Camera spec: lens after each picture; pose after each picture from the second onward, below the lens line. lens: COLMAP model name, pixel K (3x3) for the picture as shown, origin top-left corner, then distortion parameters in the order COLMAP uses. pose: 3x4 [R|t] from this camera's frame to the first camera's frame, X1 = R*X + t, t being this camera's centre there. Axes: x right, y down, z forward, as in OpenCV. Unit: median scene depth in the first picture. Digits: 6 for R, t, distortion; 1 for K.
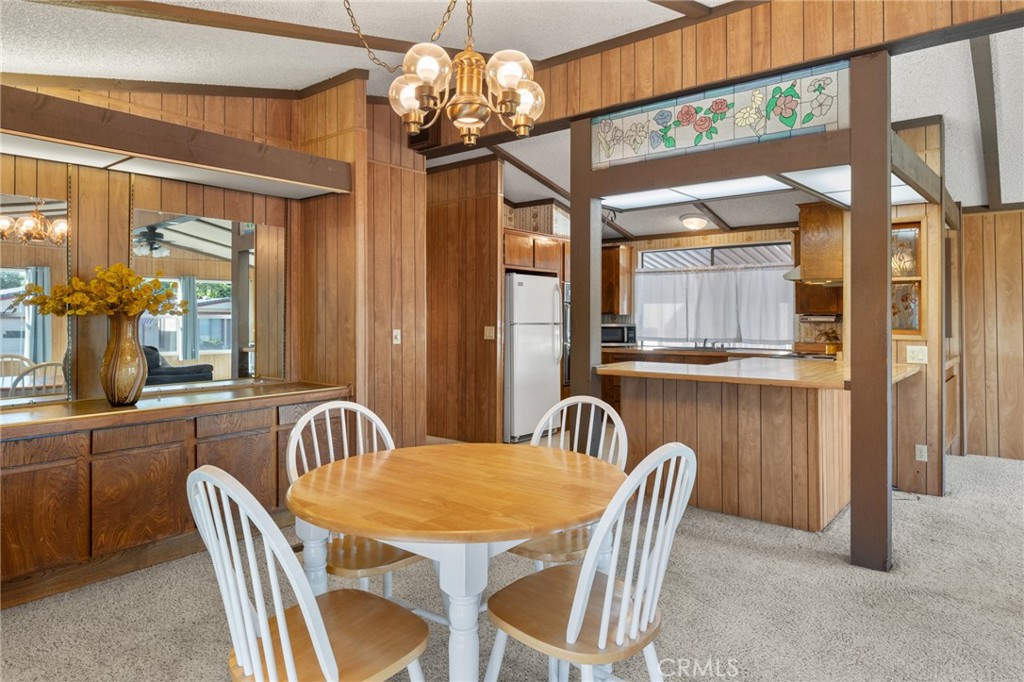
lens RADIAL K [[633.5, 0, 512.0], [0, 633.5, 341.0], [0, 0, 1]] dist [0.000112, 0.000005]
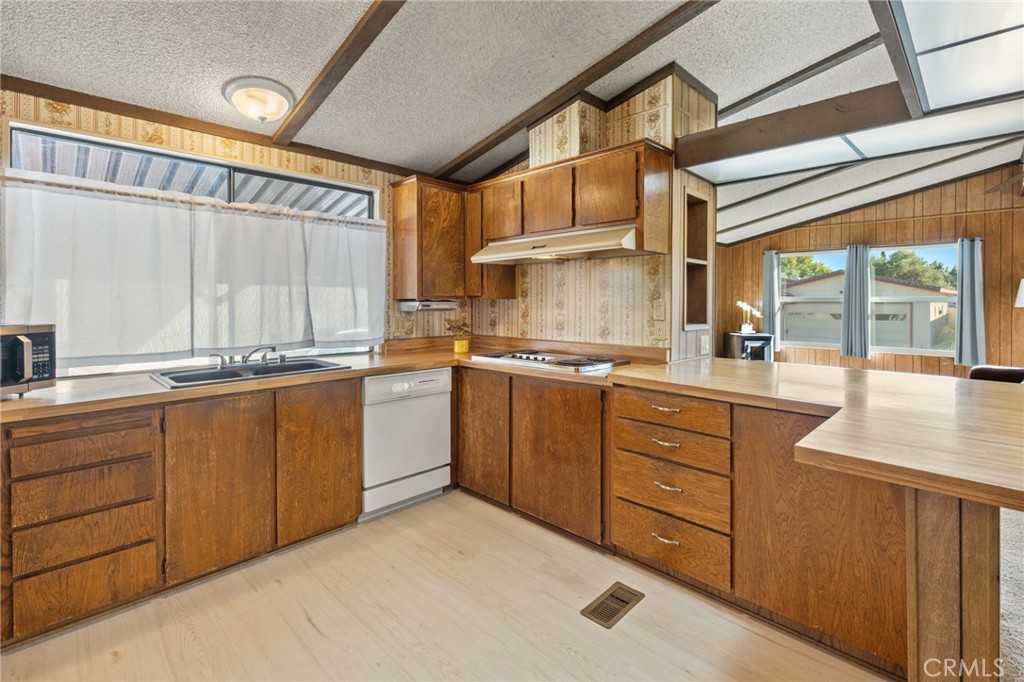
lens RADIAL K [[462.2, 0, 512.2], [0, 462.2, 302.2], [0, 0, 1]] dist [-0.000043, 0.000034]
pose [[0.125680, -0.001129, 0.992070, -0.028187], [0.035947, 0.999348, -0.003417, -0.030534], [-0.991419, 0.036091, 0.125639, 0.767728]]
